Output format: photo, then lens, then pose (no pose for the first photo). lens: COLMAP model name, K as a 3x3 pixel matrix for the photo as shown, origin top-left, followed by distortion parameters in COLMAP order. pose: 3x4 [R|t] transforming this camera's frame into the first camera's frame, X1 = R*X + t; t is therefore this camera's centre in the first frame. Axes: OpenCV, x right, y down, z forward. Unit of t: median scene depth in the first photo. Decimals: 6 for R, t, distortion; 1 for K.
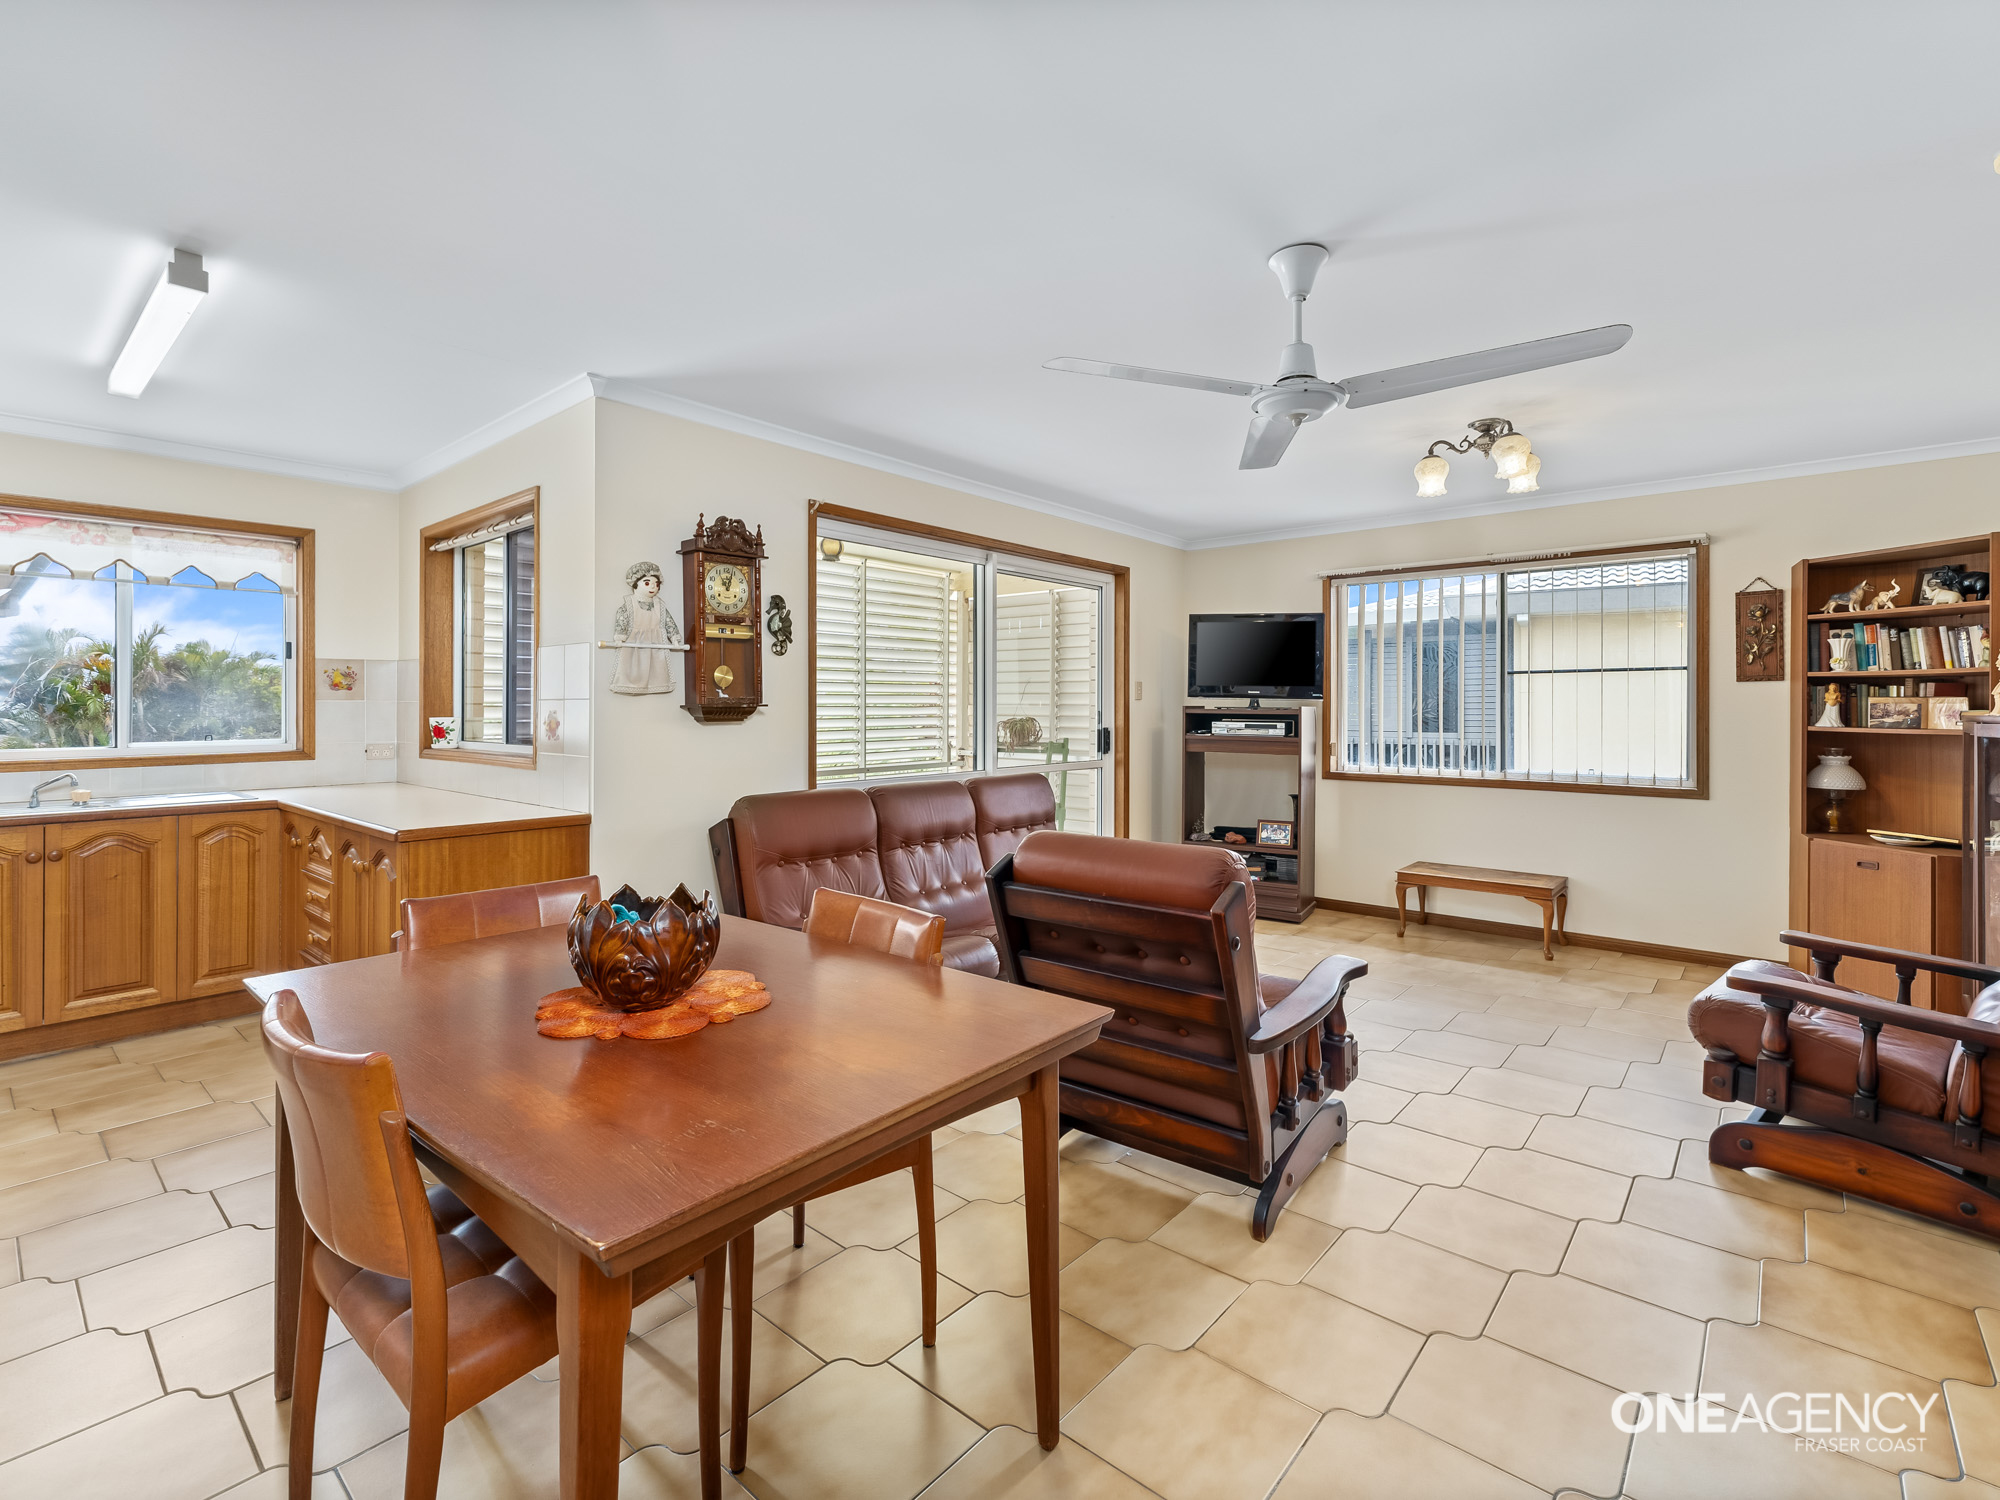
lens RADIAL K [[914.4, 0, 997.7], [0, 914.4, 709.6], [0, 0, 1]] dist [0.000121, 0.000039]
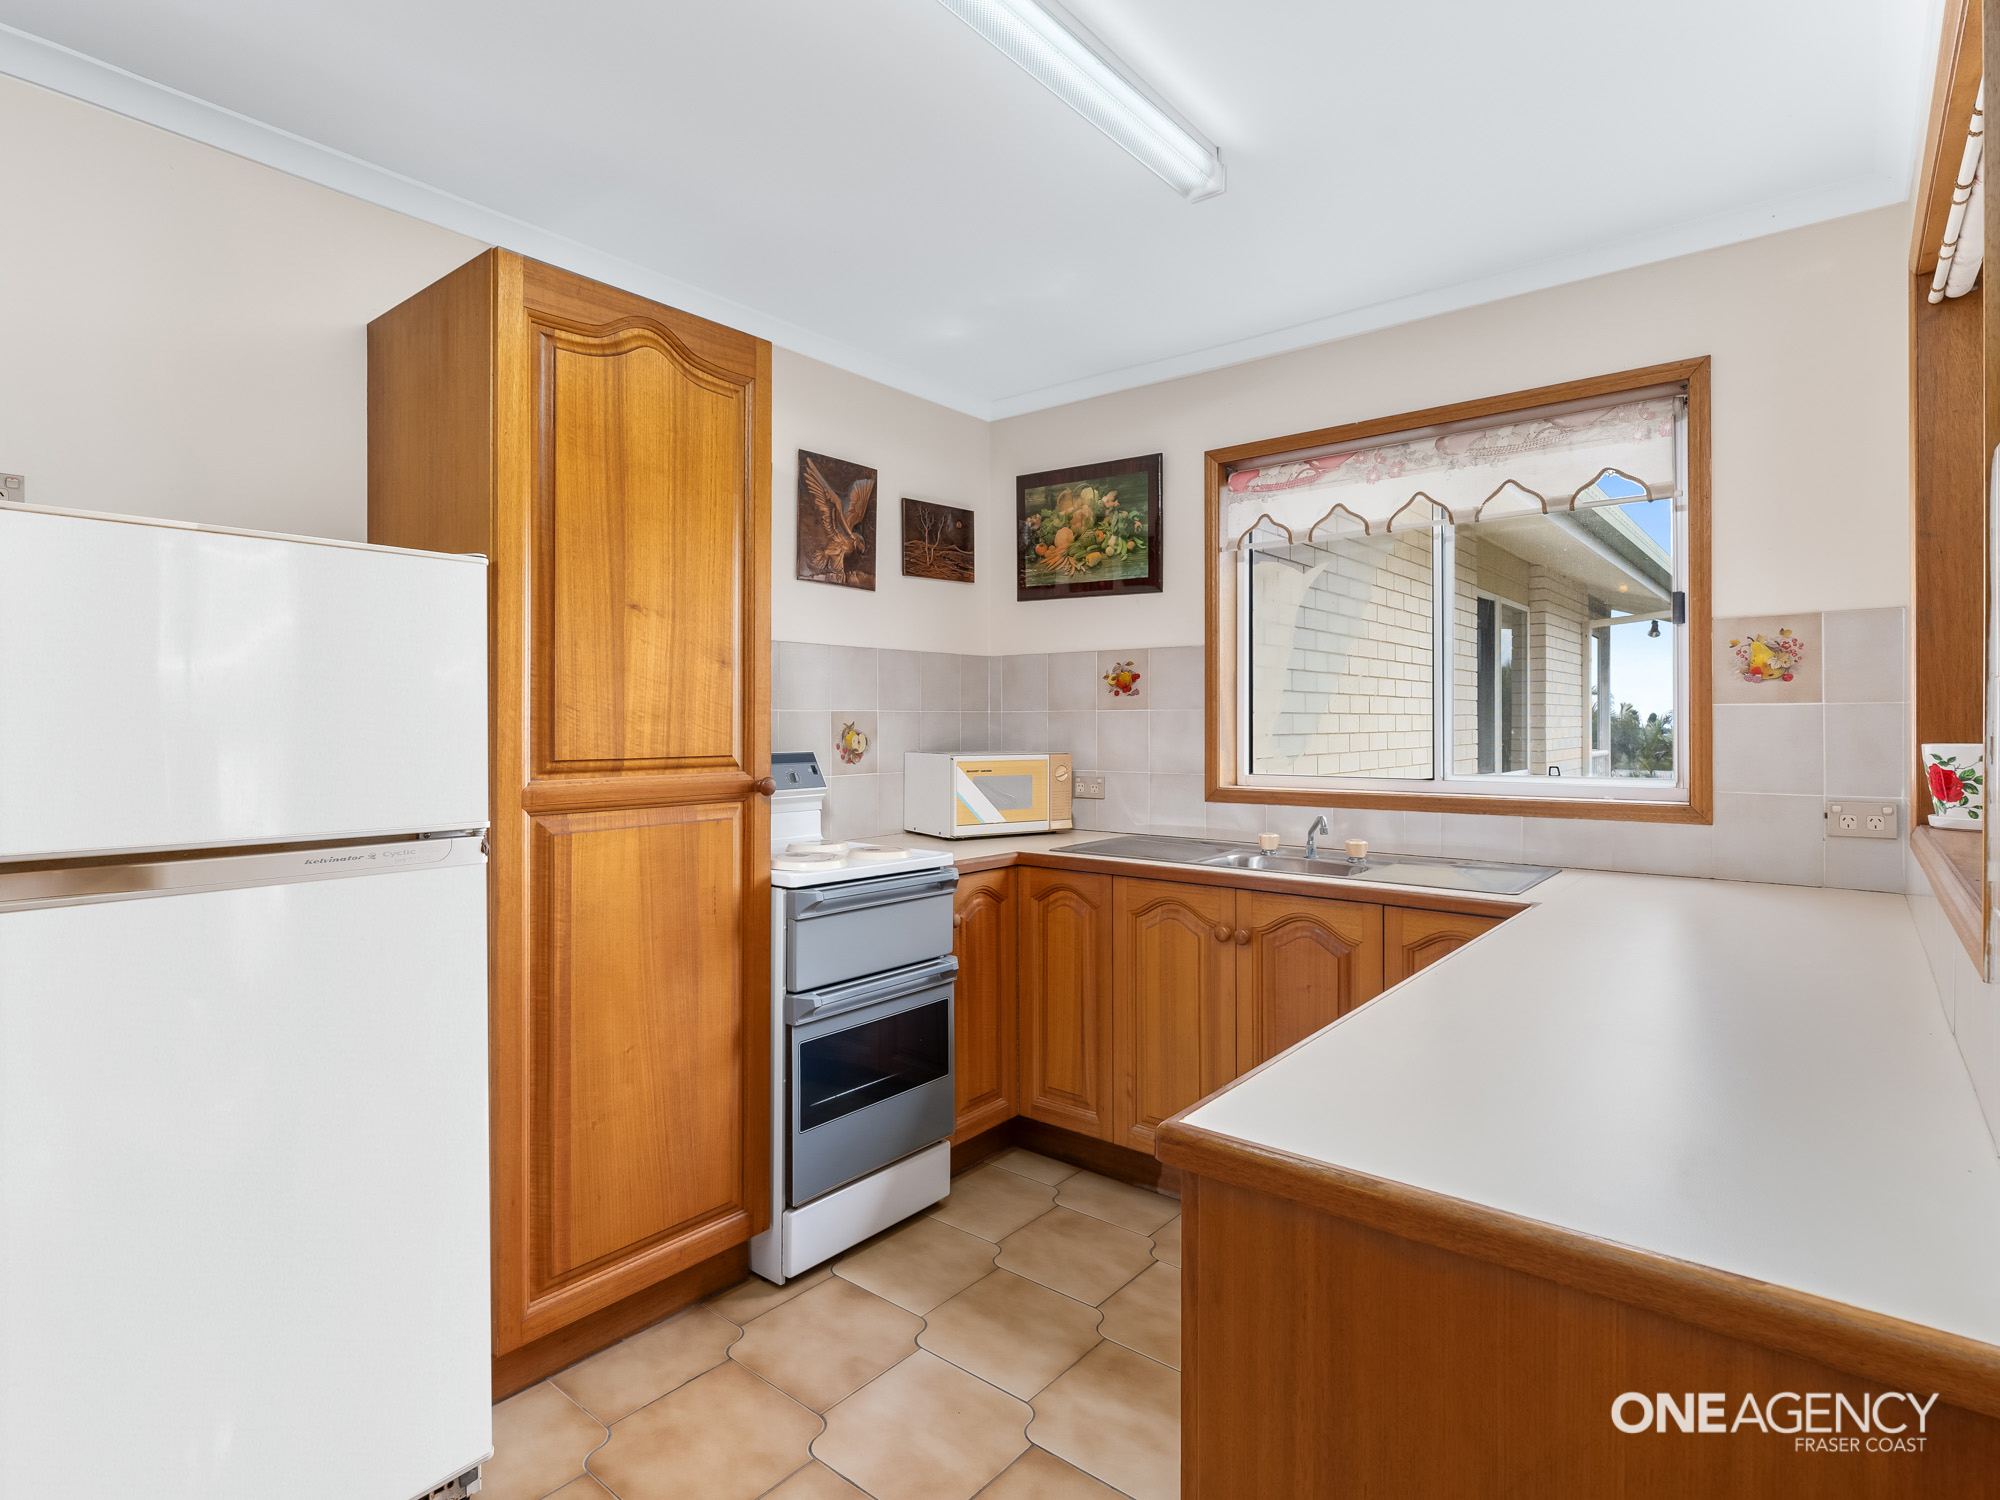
lens RADIAL K [[1042.1, 0, 1000.3], [0, 1042.1, 719.8], [0, 0, 1]] dist [0.000064, -0.000213]
pose [[0.031014, -0.002365, -0.999516, -0.200172], [-0.002755, 0.999993, -0.002451, 0.000978], [0.999515, 0.002830, 0.031008, 0.603825]]
